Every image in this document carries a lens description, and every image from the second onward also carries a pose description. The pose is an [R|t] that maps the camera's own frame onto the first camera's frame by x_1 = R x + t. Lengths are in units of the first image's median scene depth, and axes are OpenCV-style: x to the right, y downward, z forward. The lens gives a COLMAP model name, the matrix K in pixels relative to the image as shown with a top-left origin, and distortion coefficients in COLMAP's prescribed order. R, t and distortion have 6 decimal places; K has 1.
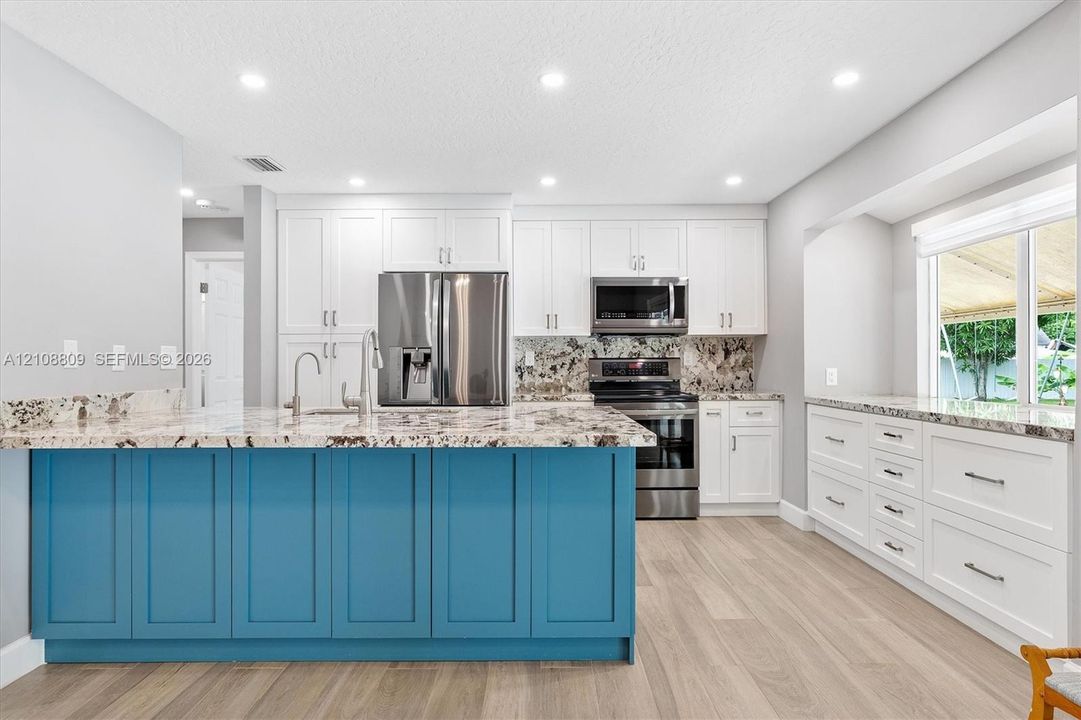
lens RADIAL K [[593.4, 0, 541.9], [0, 593.4, 356.7], [0, 0, 1]] dist [-0.004417, -0.001160]
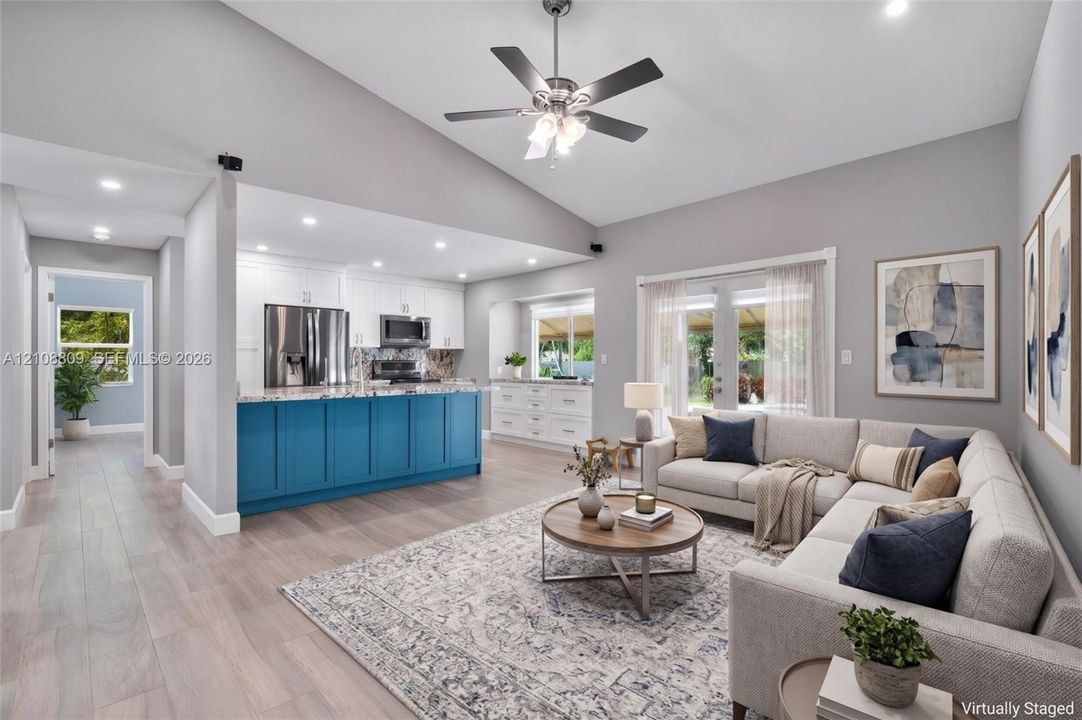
lens RADIAL K [[509.5, 0, 540.9], [0, 509.5, 359.9], [0, 0, 1]] dist [-0.000632, -0.000038]
pose [[0.735213, 0.007210, 0.677798, -0.603996], [-0.009218, 0.999957, -0.000639, -0.002452], [-0.677773, -0.005778, 0.735248, -0.444873]]
